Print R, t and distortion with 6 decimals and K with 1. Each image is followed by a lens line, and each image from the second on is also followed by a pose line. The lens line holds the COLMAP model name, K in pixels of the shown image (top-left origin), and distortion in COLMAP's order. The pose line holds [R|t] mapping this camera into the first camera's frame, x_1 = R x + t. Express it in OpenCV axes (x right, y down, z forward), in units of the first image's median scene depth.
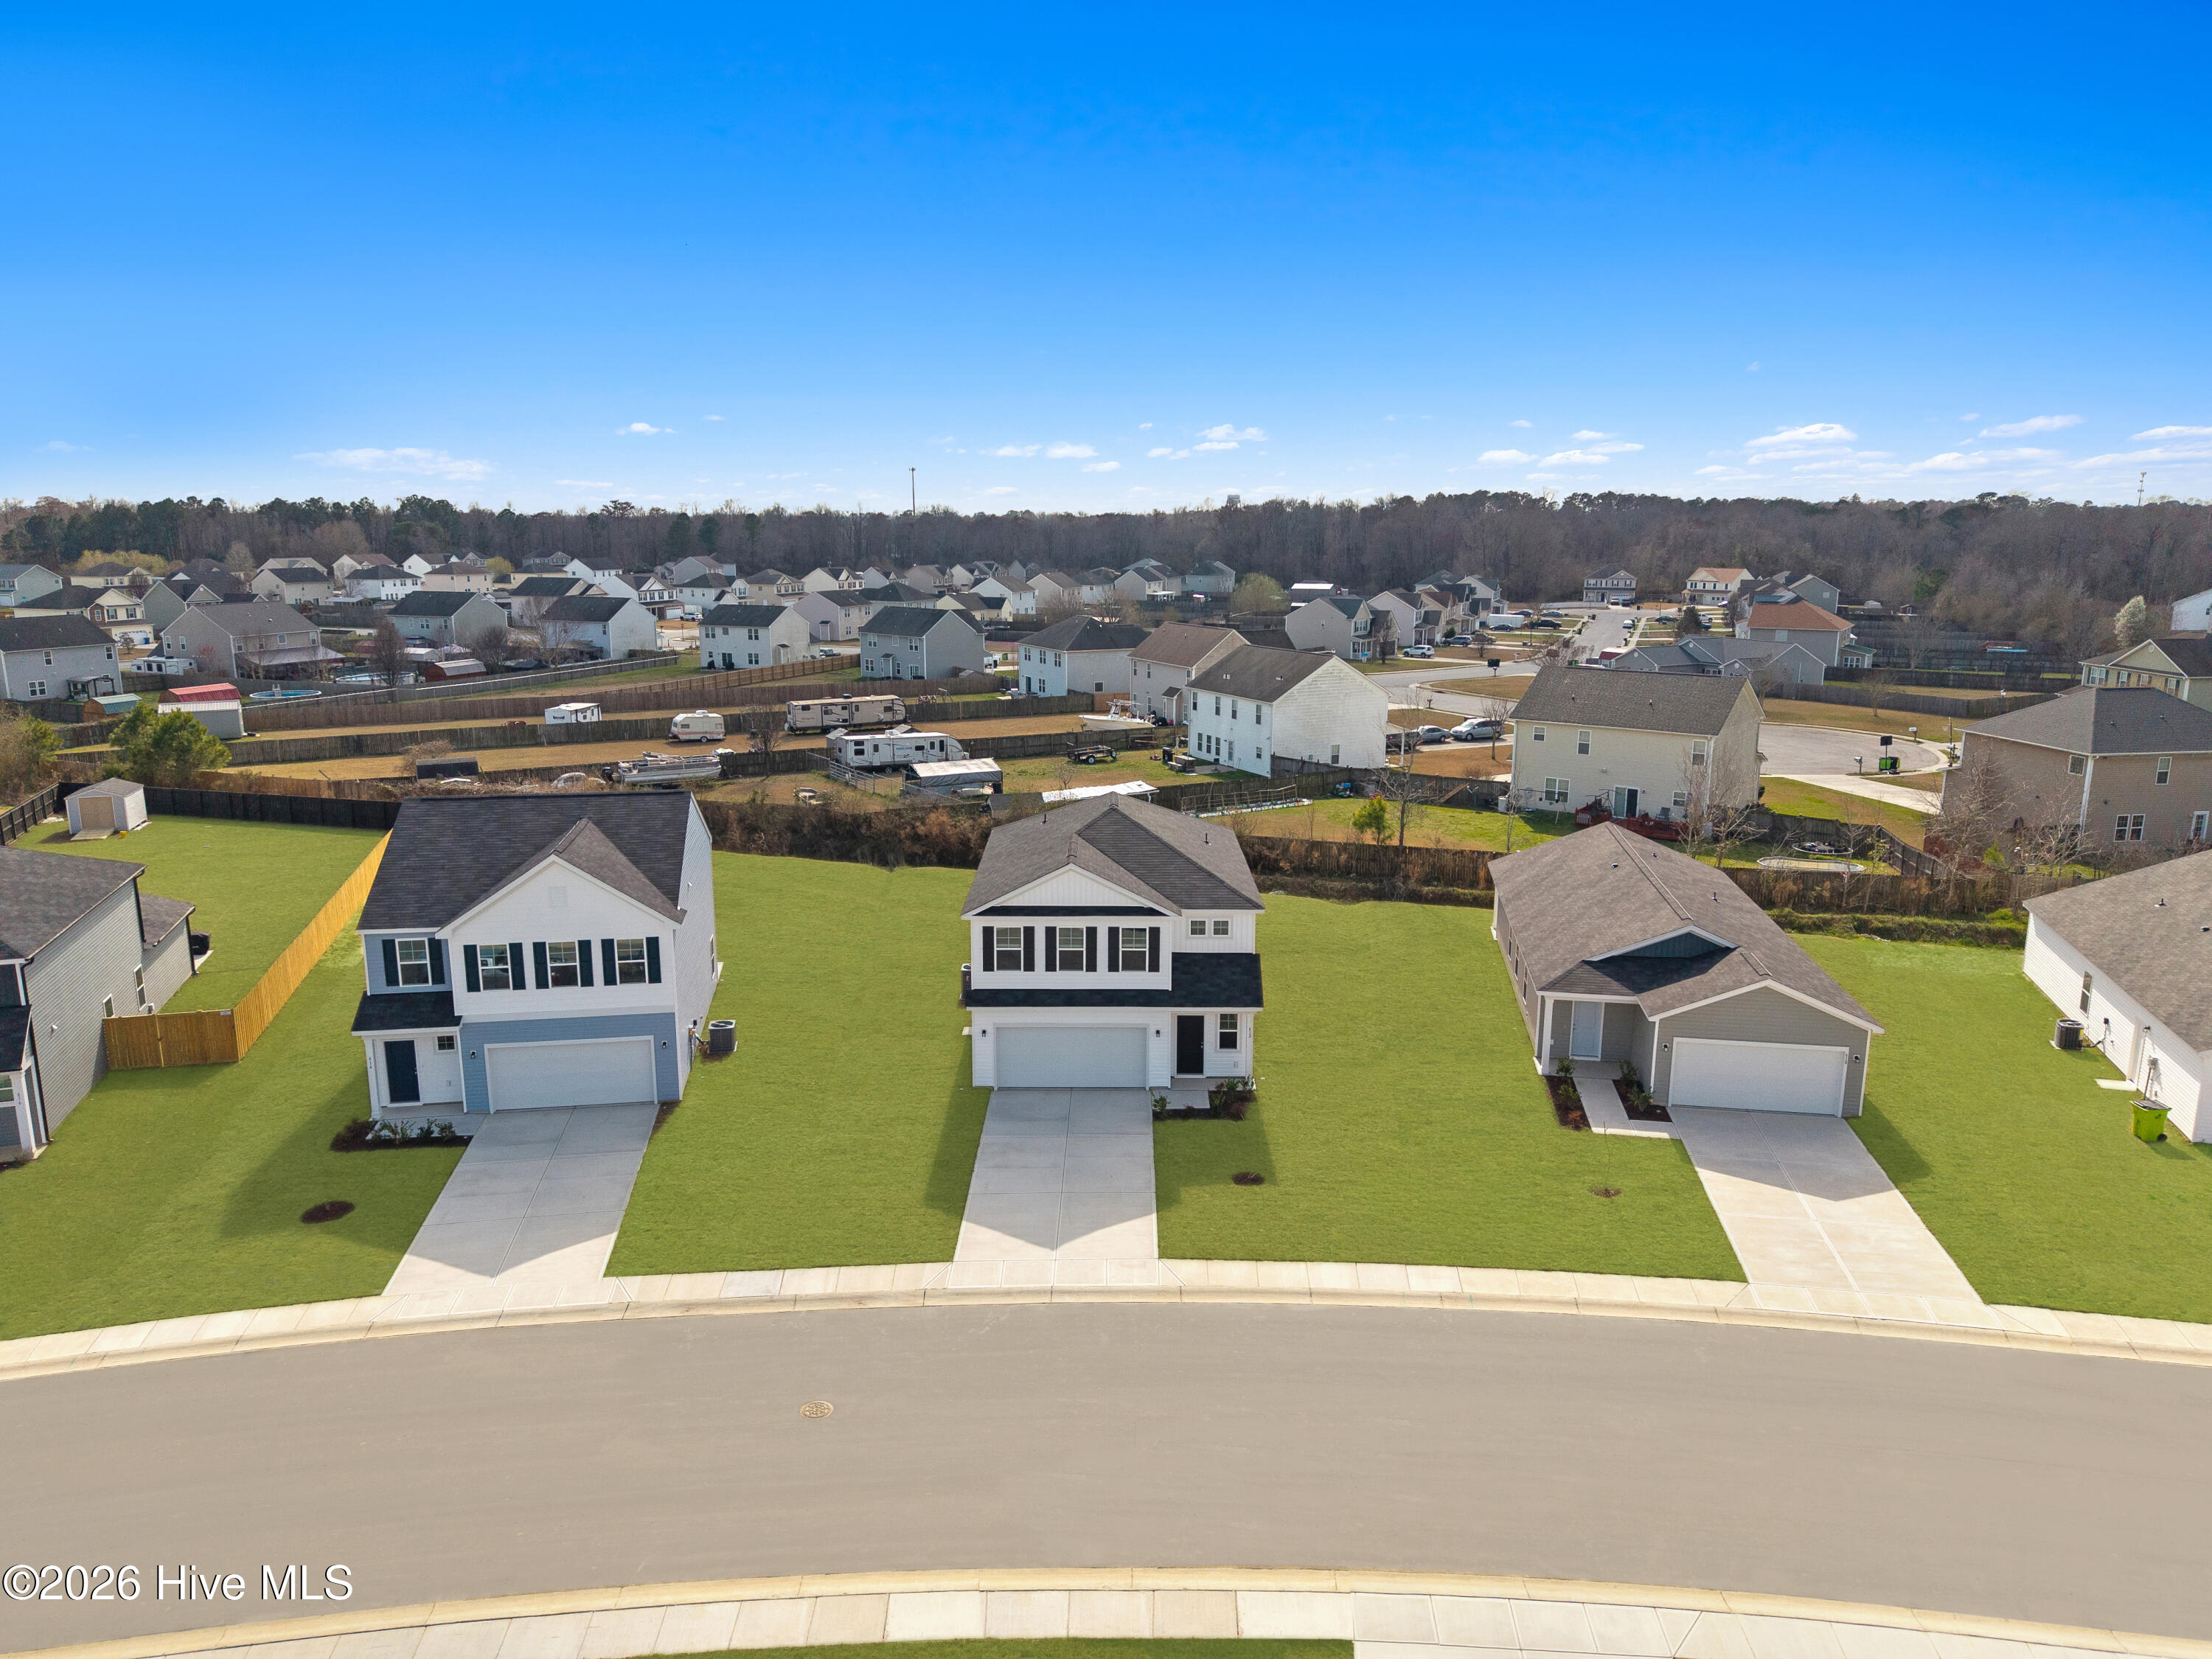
lens RADIAL K [[1505.8, 0, 1106.0], [0, 1505.8, 829.5], [0, 0, 1]] dist [0.042985, -0.046057]
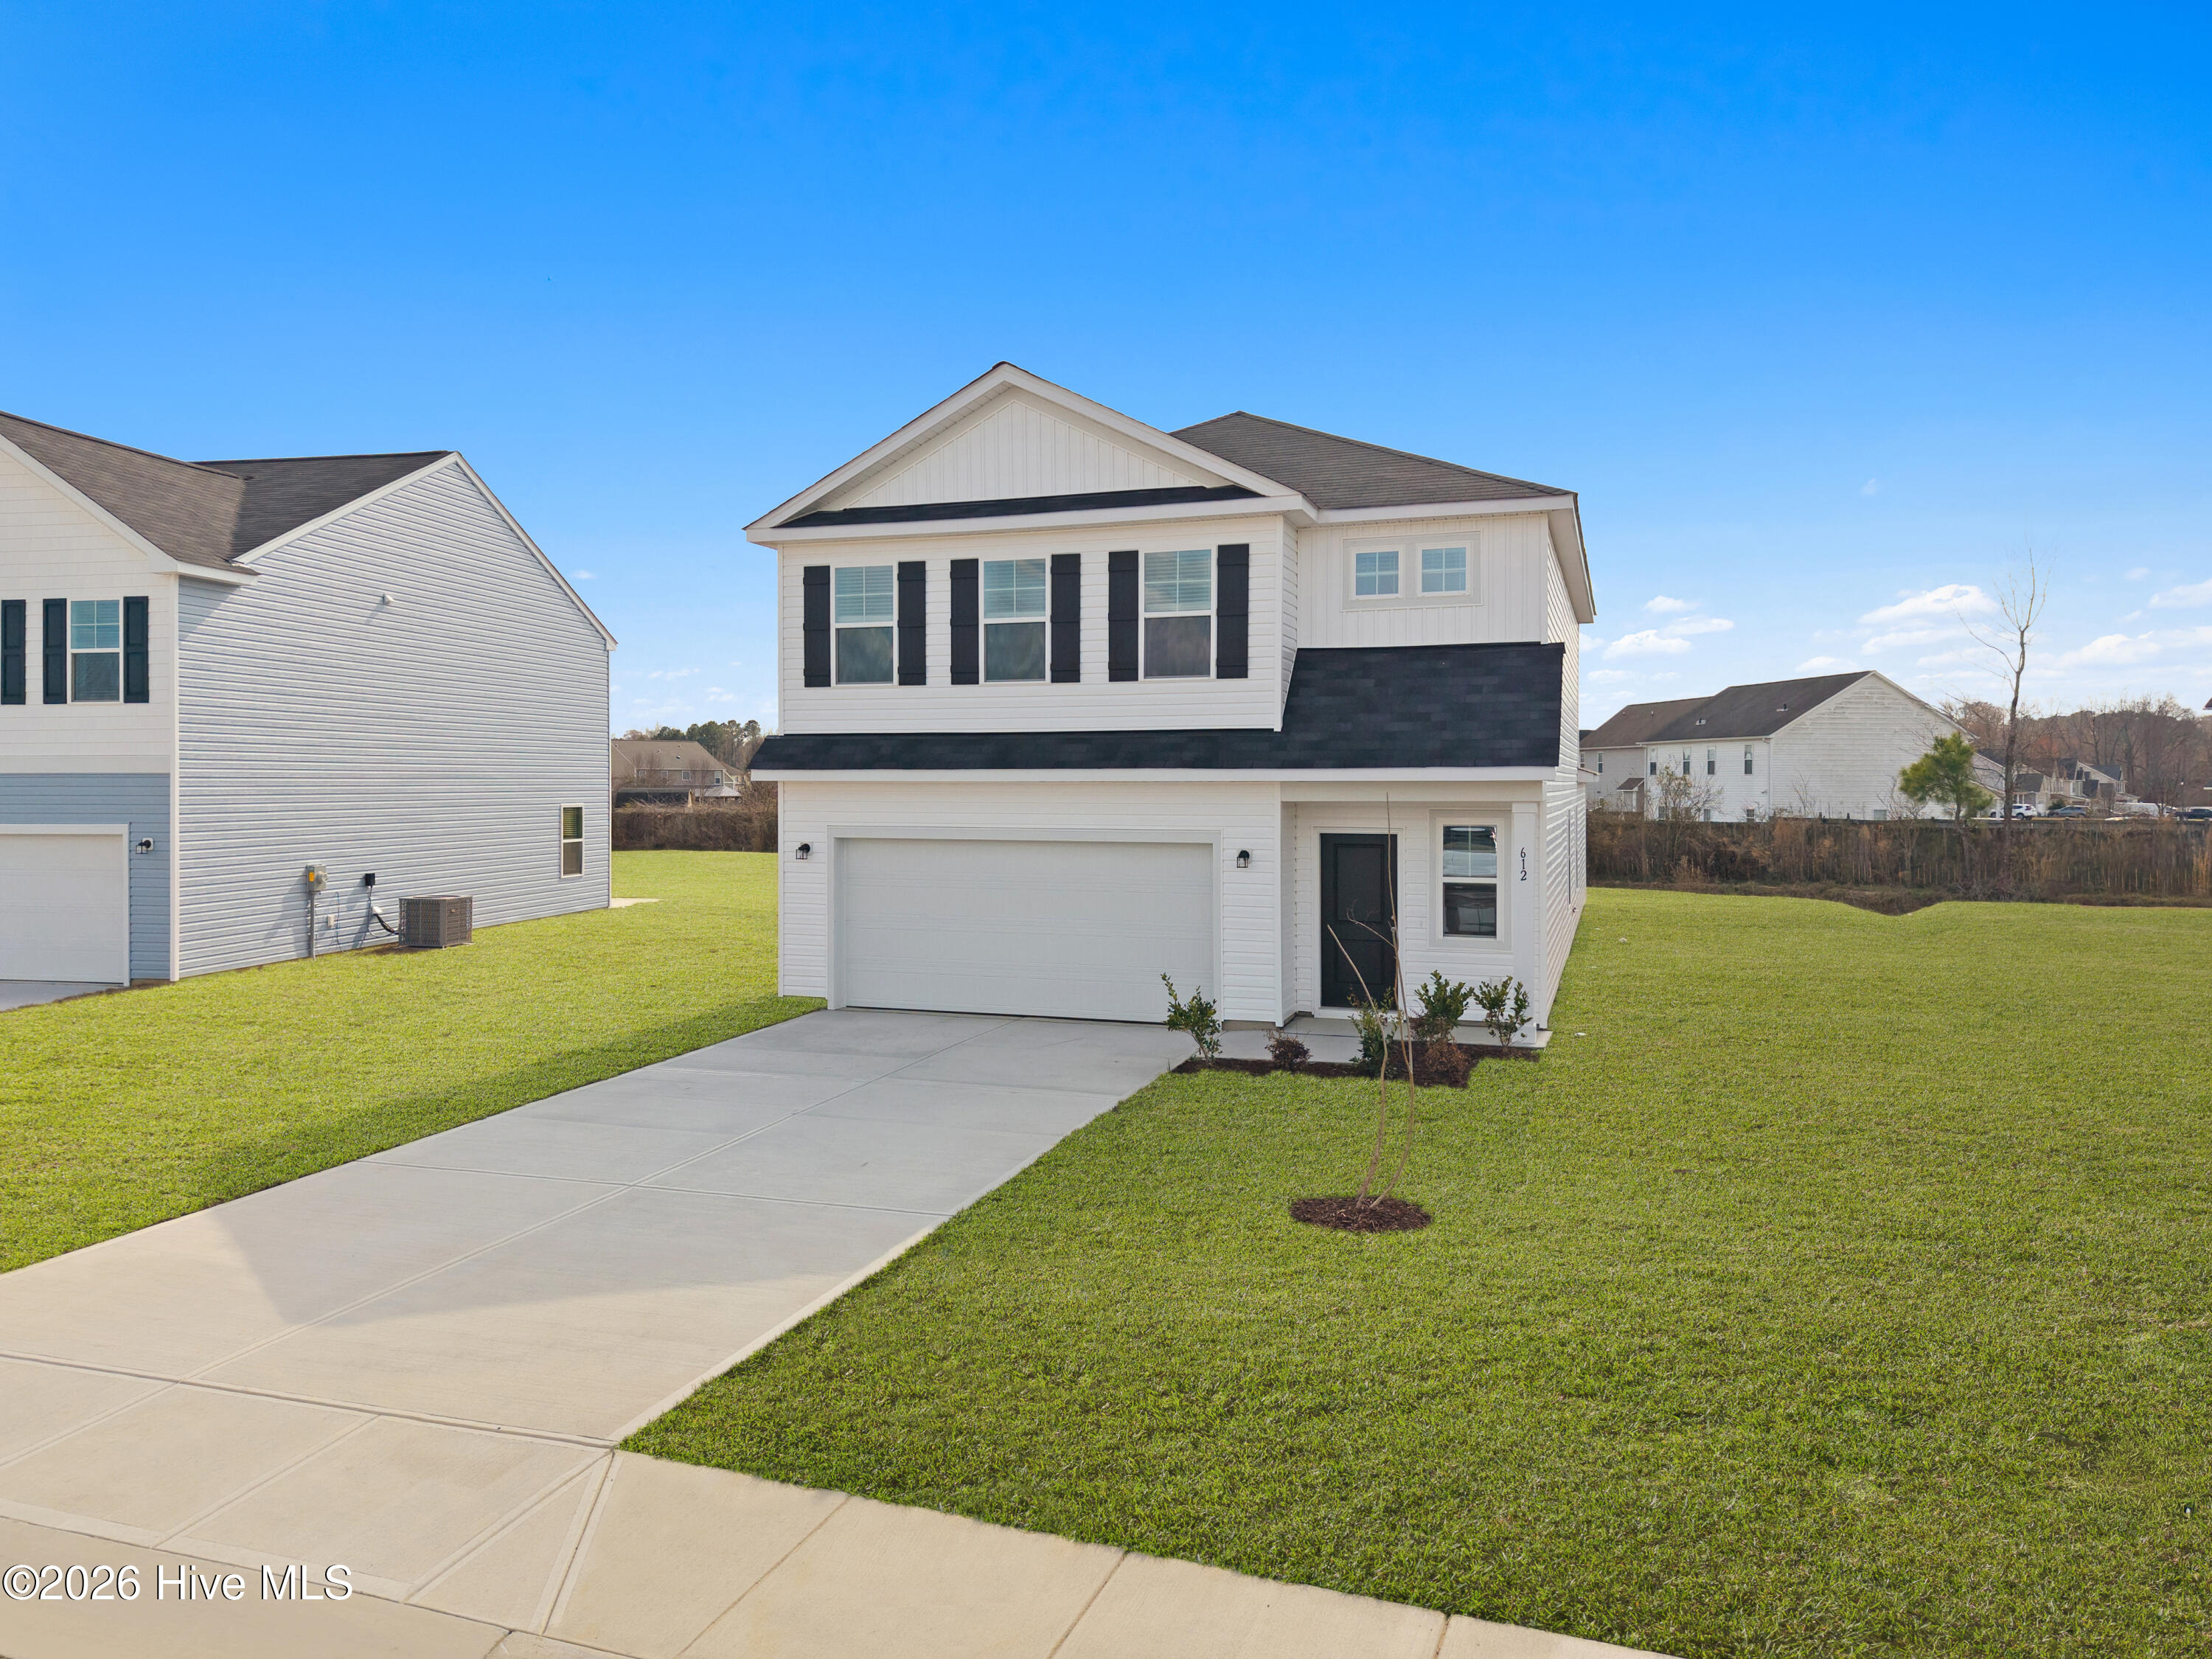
lens RADIAL K [[1494.9, 0, 1105.2], [0, 1494.9, 850.1], [0, 0, 1]] dist [0.030082, -0.007760]
pose [[0.945174, 0.012914, -0.326311, 0.114096], [-0.065644, 0.986336, -0.151104, 0.182809], [0.319901, 0.164240, 0.933107, 0.654475]]
